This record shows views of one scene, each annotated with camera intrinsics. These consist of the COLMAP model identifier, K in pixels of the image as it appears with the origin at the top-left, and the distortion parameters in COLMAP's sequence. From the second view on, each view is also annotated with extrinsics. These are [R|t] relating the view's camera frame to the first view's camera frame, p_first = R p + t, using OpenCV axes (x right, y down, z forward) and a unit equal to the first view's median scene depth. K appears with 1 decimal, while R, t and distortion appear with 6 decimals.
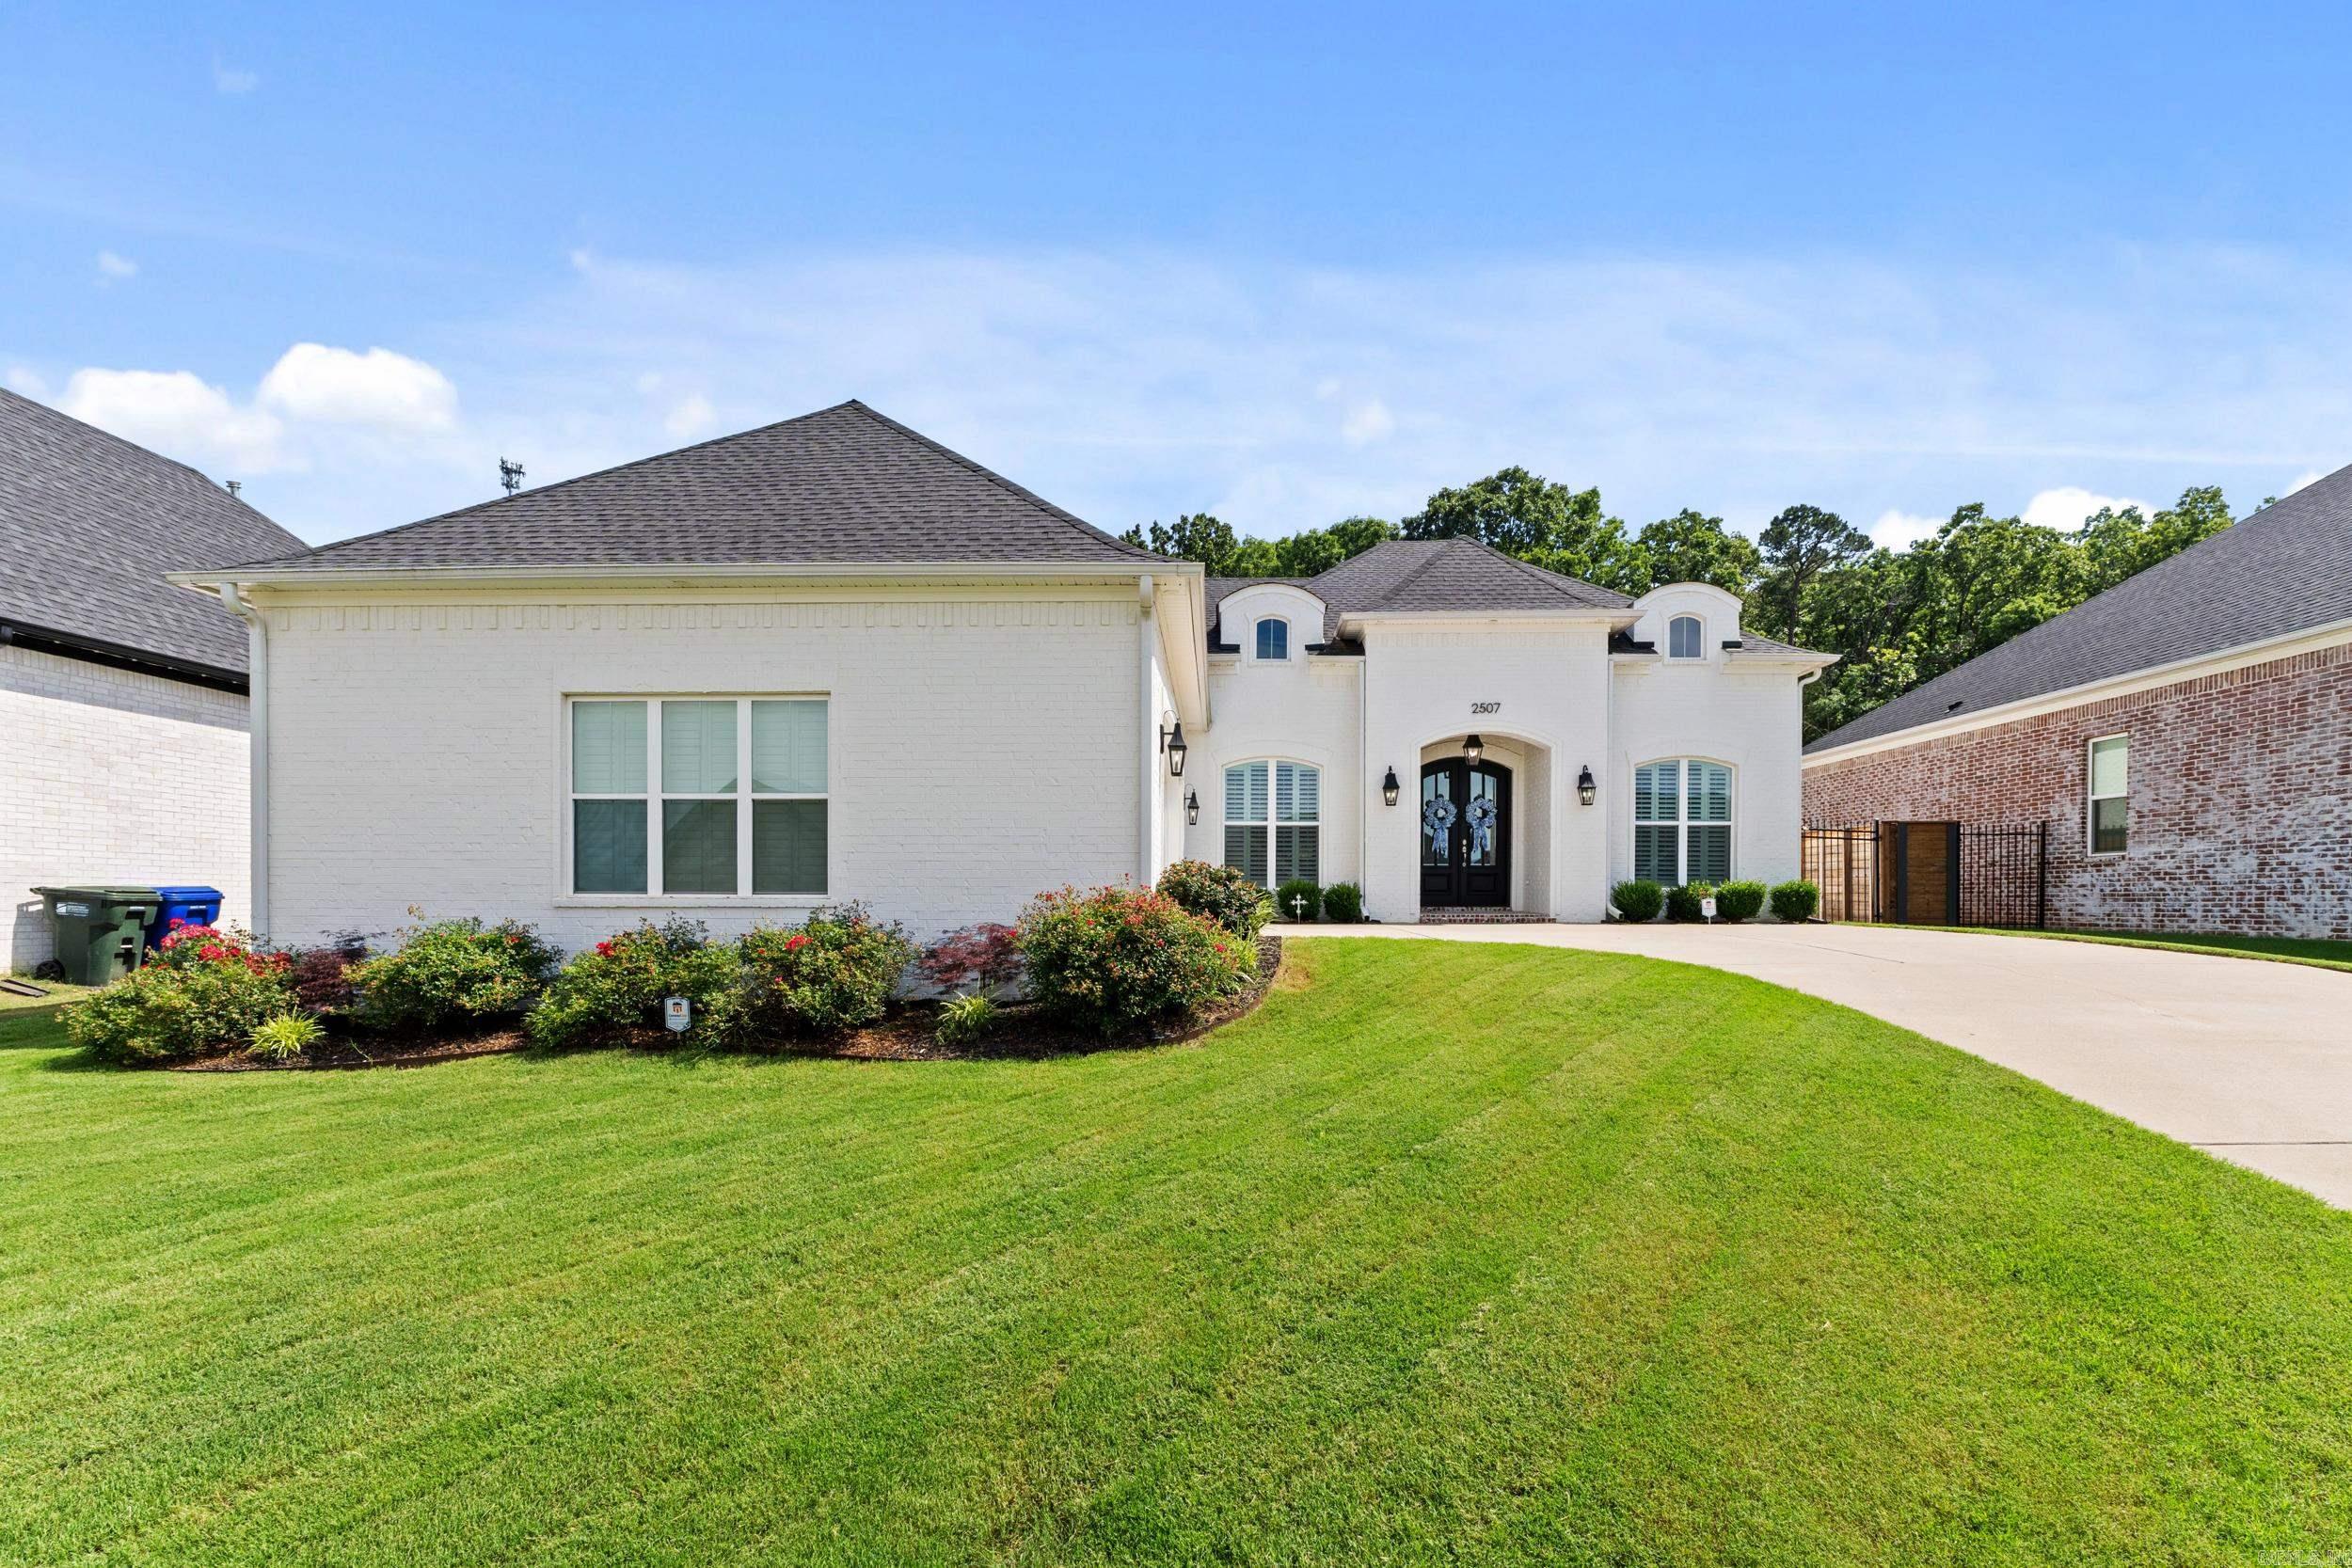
lens RADIAL K [[1038.4, 0, 1174.3], [0, 1038.4, 900.7], [0, 0, 1]] dist [-0.013353, 0.000277]
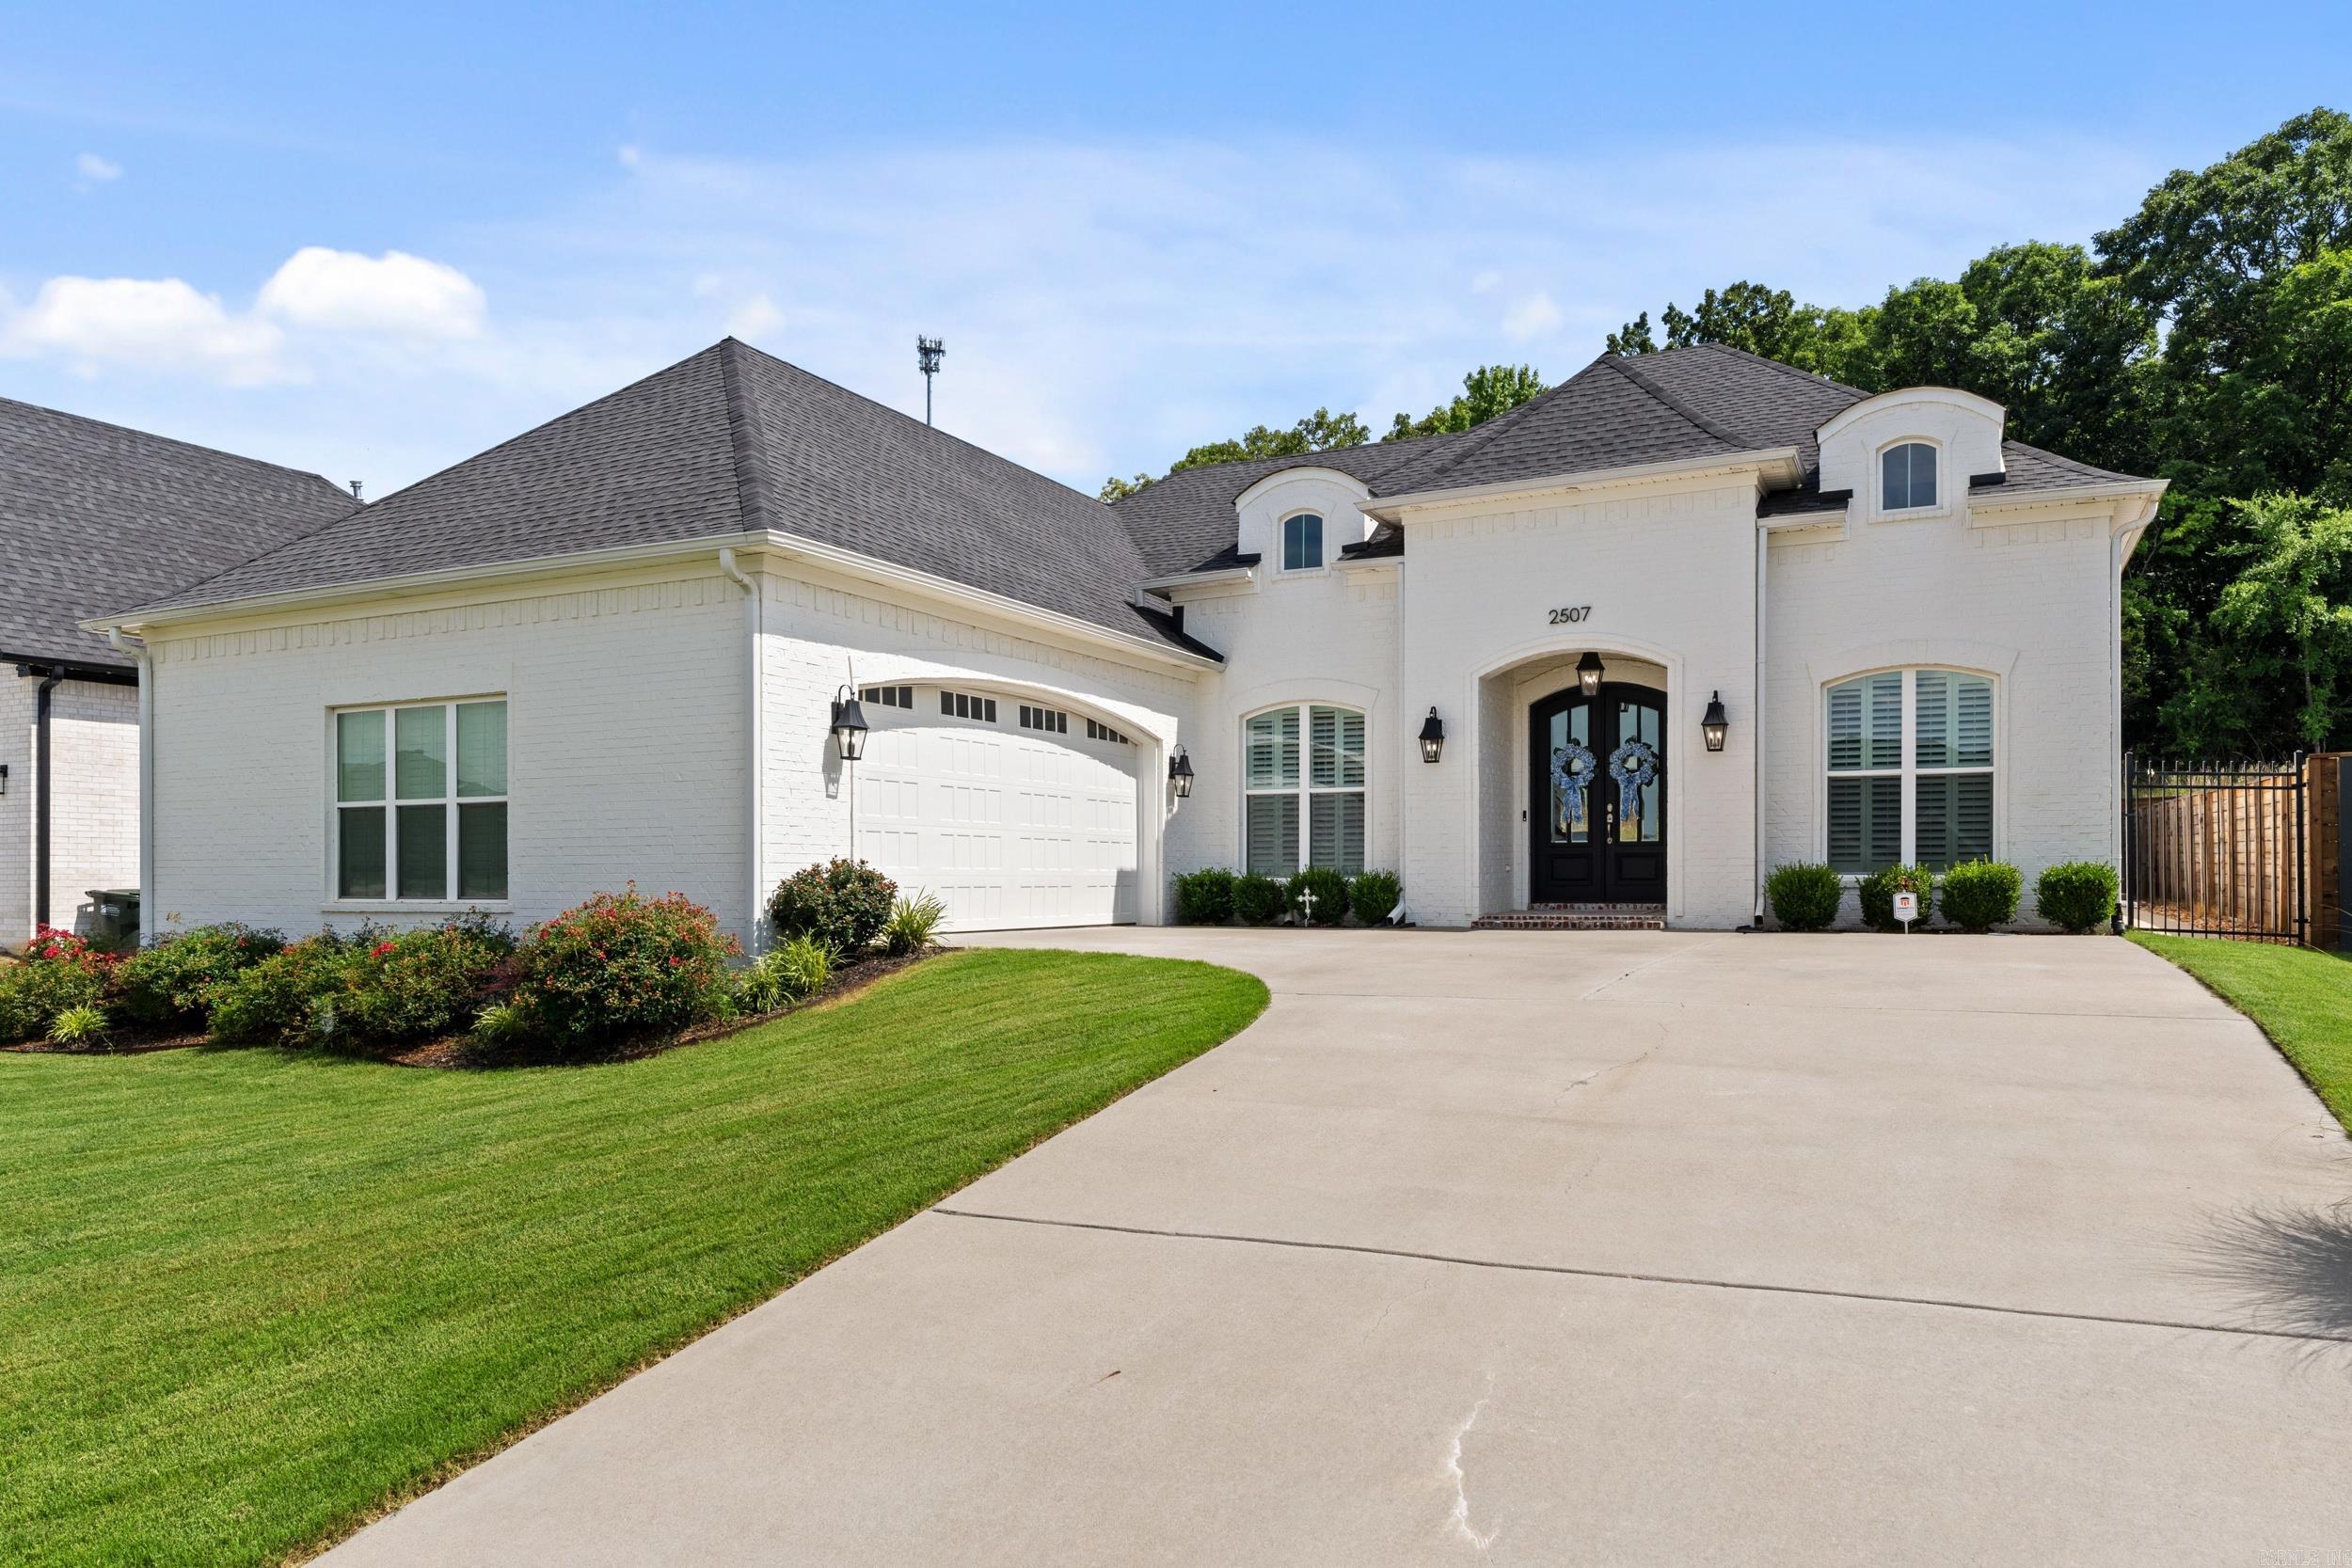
lens RADIAL K [[1525.5, 0, 1175.6], [0, 1525.5, 863.9], [0, 0, 1]] dist [-0.008153, -0.002916]
pose [[0.909619, -0.010417, -0.415314, 0.483007], [0.006018, 0.999911, -0.011899, -0.010924], [0.415401, 0.008324, 0.909600, -0.024837]]
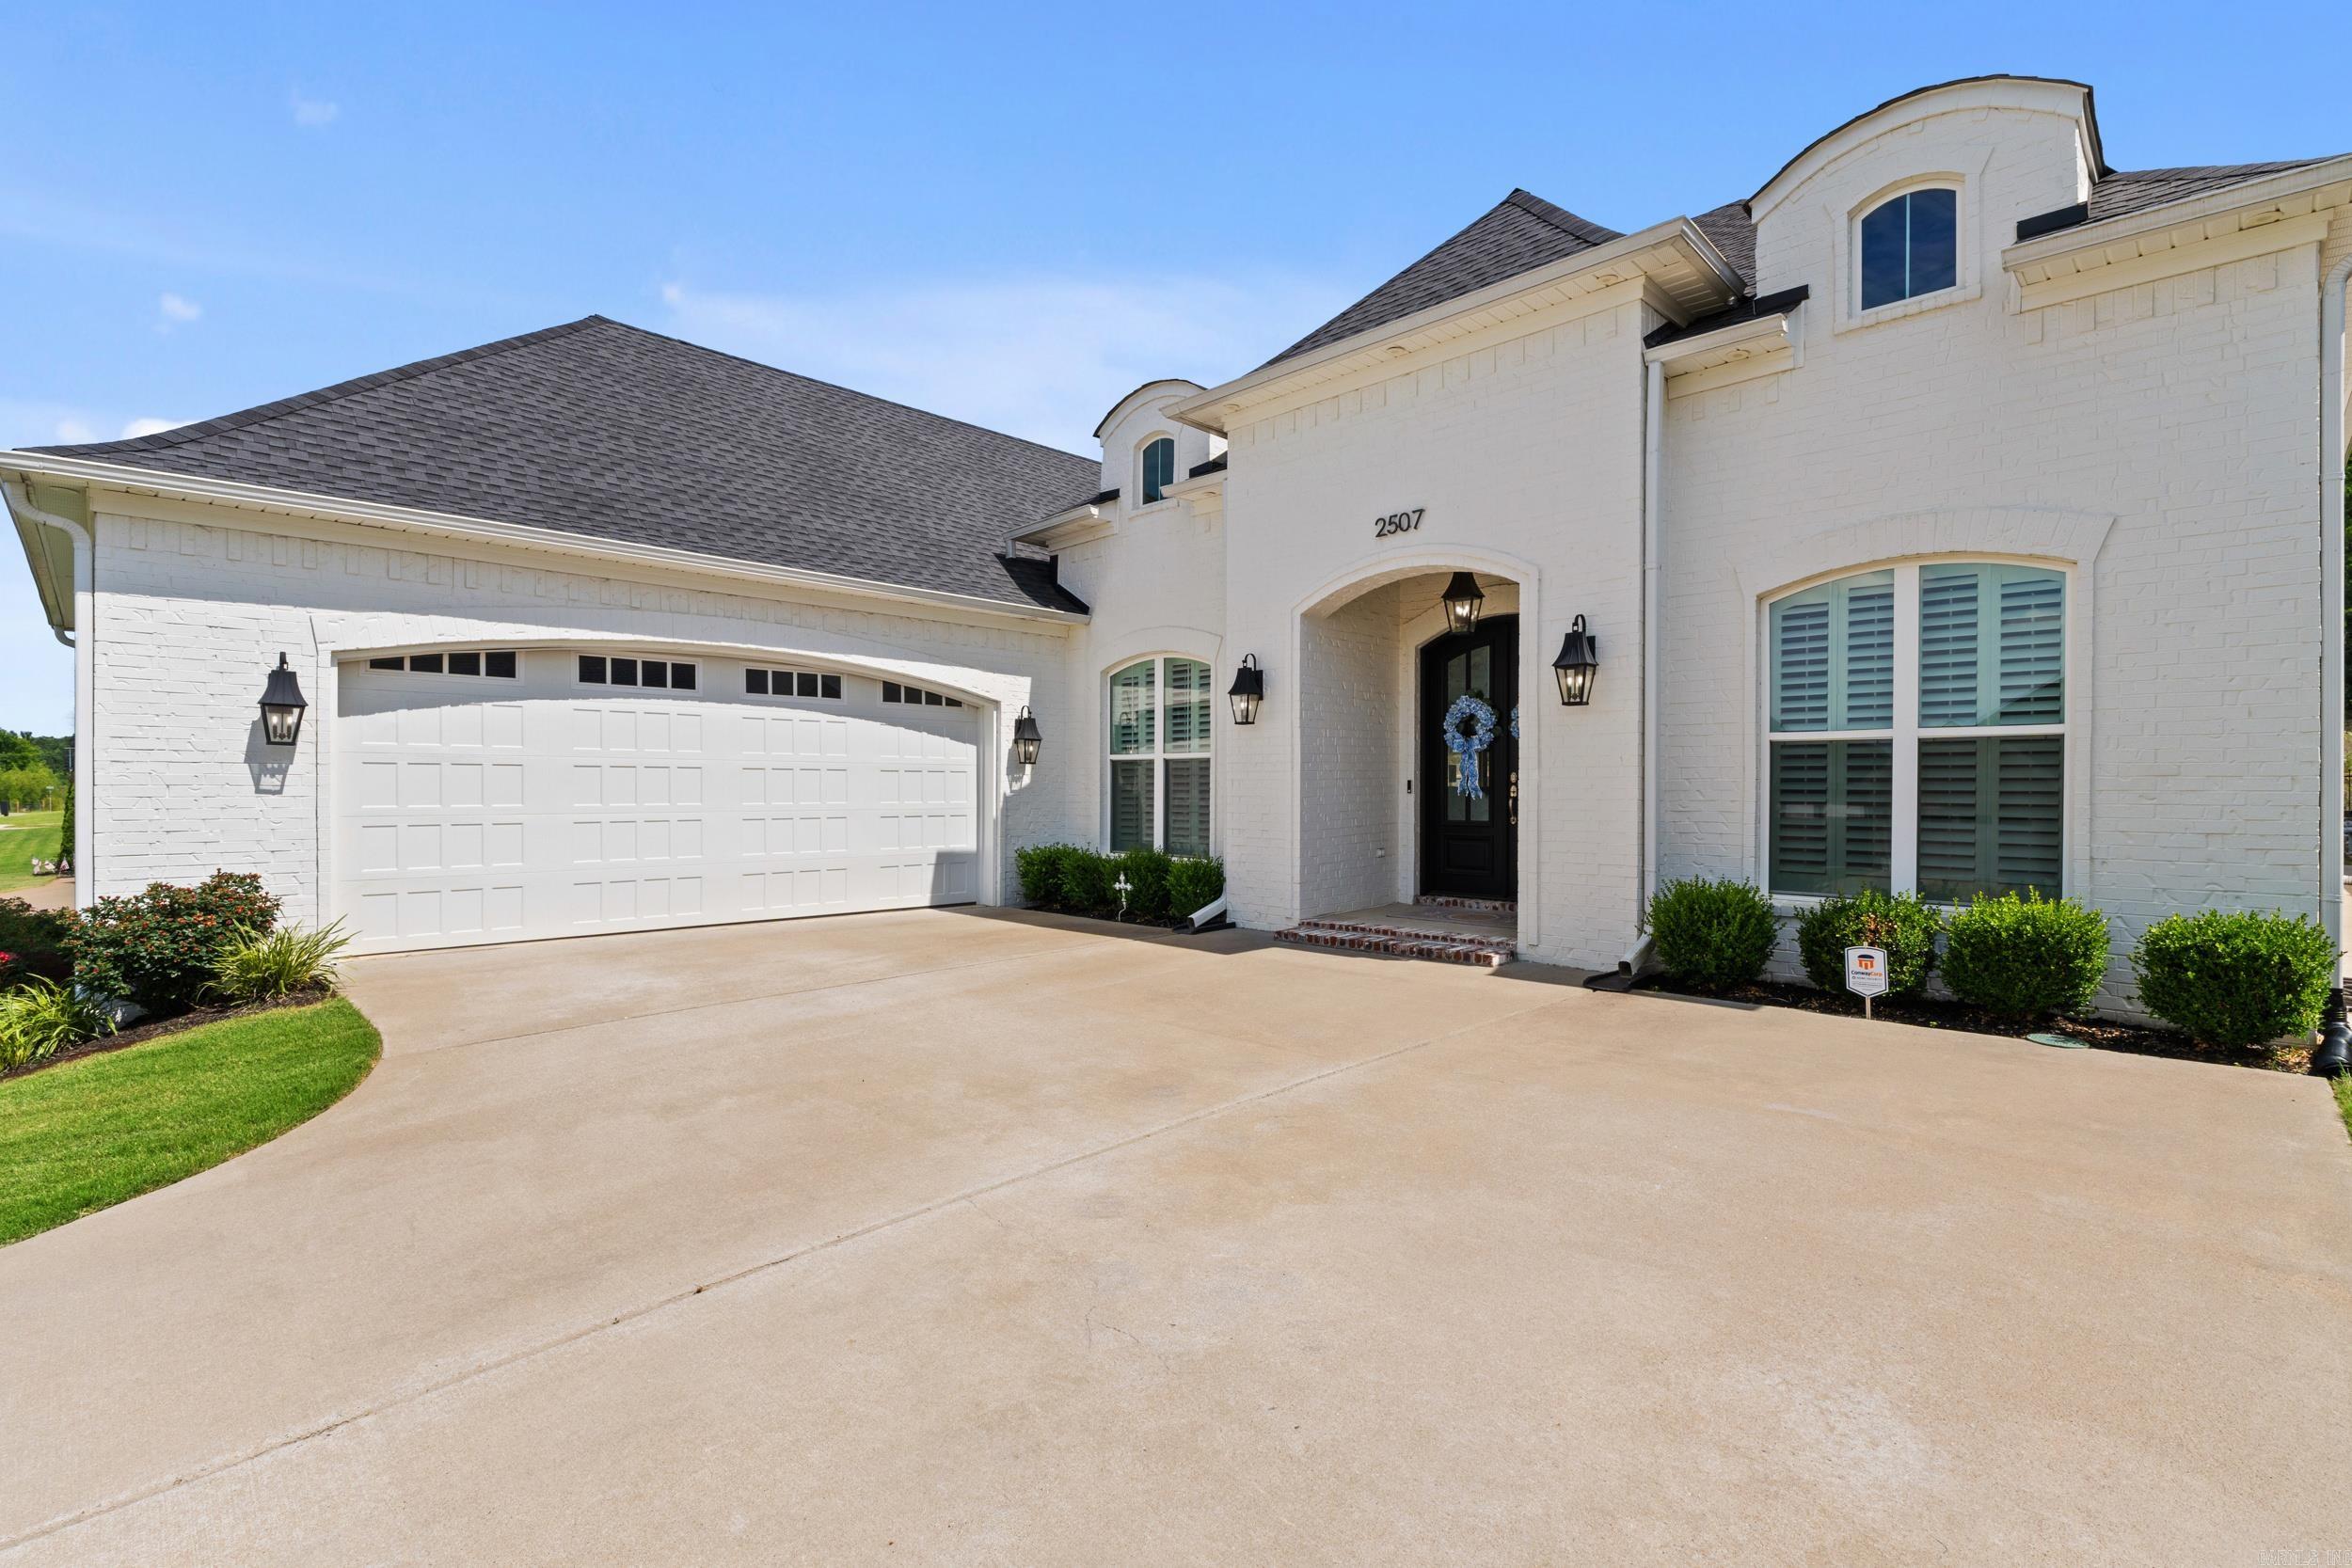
lens RADIAL K [[1060.6, 0, 1176.0], [0, 1060.6, 784.0], [0, 0, 1]] dist [-0.009707, -0.000006]
pose [[0.741448, -0.006470, -0.670979, 0.568572], [0.001675, 0.999968, -0.007791, -0.055148], [0.671009, 0.004652, 0.741435, 0.547081]]
